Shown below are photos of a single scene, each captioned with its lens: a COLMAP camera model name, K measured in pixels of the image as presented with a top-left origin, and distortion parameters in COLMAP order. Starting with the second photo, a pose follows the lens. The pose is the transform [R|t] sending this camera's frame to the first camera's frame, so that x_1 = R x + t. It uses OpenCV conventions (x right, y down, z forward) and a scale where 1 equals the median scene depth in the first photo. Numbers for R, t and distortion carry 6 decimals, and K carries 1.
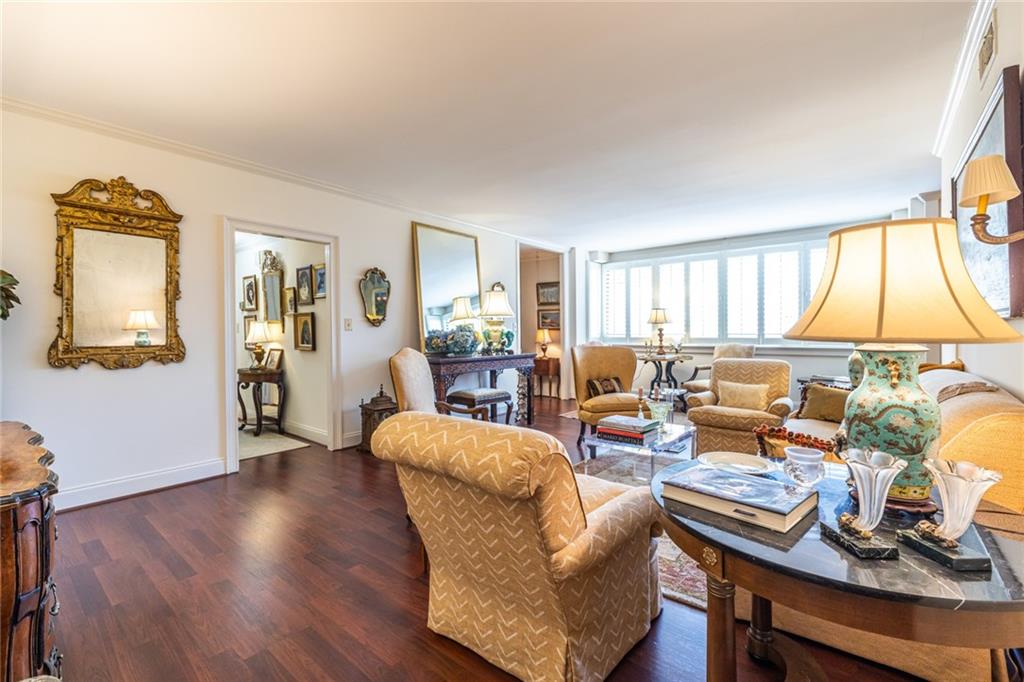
lens RADIAL K [[444.7, 0, 542.4], [0, 444.7, 334.7], [0, 0, 1]] dist [0.000641, 0.000304]
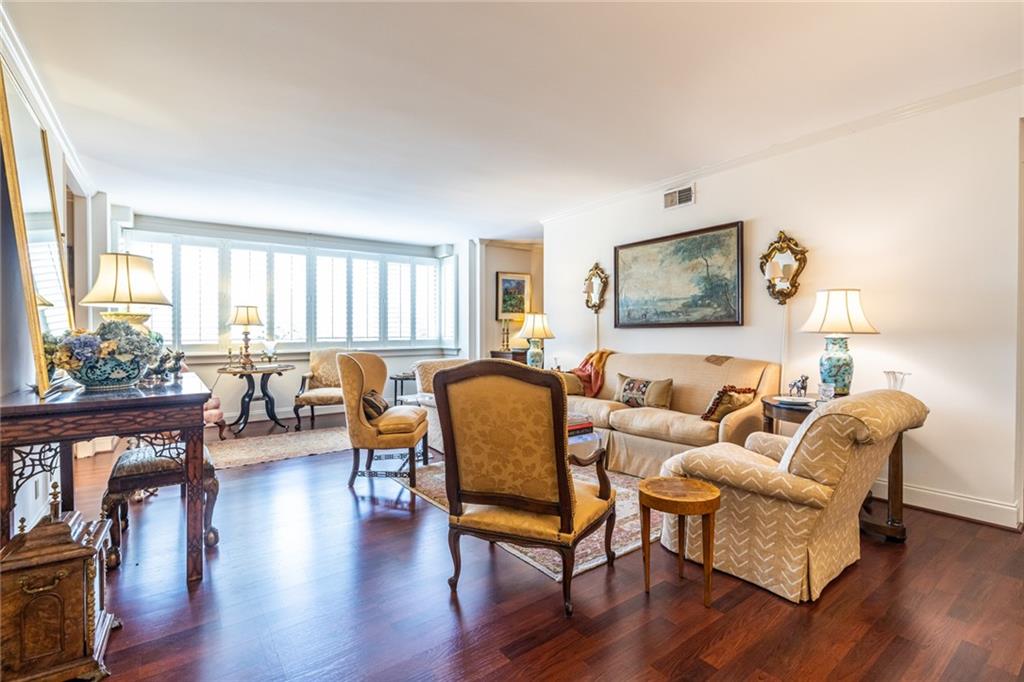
lens RADIAL K [[482.8, 0, 482.5], [0, 482.8, 339.0], [0, 0, 1]] dist [-0.007237, 0.000284]
pose [[0.302170, -0.005816, 0.953236, -0.424478], [0.011588, 0.999930, 0.002428, 0.001710], [-0.953184, 0.010313, 0.302216, 0.362363]]
